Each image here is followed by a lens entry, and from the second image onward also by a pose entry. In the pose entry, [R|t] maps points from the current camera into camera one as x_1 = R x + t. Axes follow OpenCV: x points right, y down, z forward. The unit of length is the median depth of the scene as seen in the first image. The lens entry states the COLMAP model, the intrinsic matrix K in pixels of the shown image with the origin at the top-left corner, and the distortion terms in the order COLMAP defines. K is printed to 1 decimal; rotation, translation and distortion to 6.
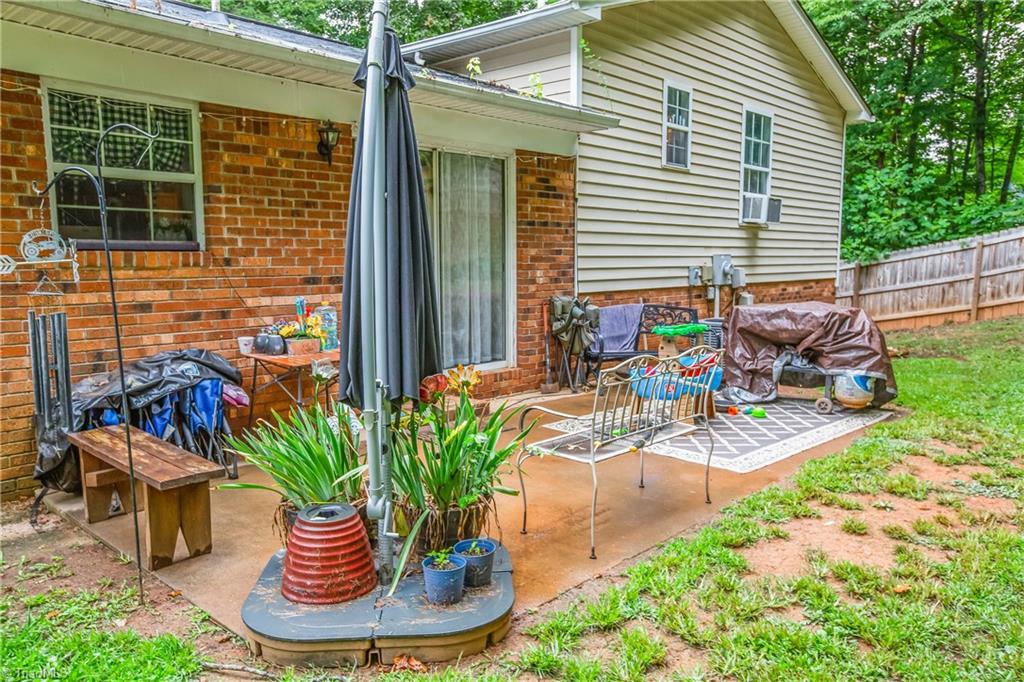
lens RADIAL K [[778.9, 0, 511.4], [0, 778.9, 344.6], [0, 0, 1]] dist [-0.037996, -0.001027]
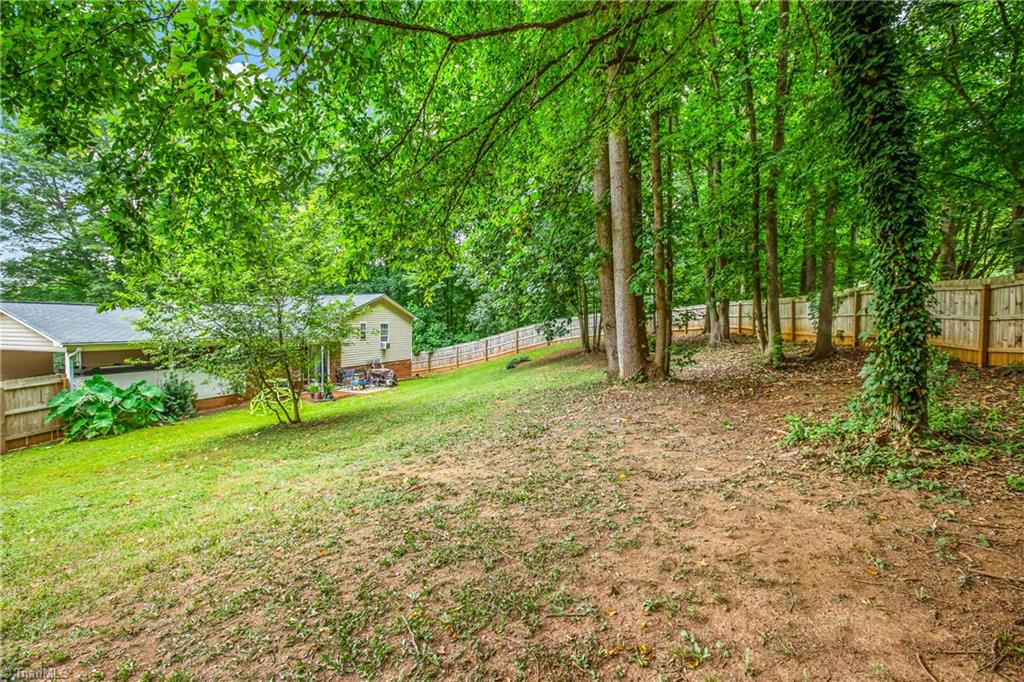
lens RADIAL K [[469.8, 0, 510.1], [0, 469.8, 339.2], [0, 0, 1]] dist [-0.045370, 0.012210]
pose [[0.906641, -0.004717, 0.421876, -0.180785], [0.041638, 0.996056, -0.078346, 0.030669], [-0.419843, 0.088597, 0.903262, -1.992187]]
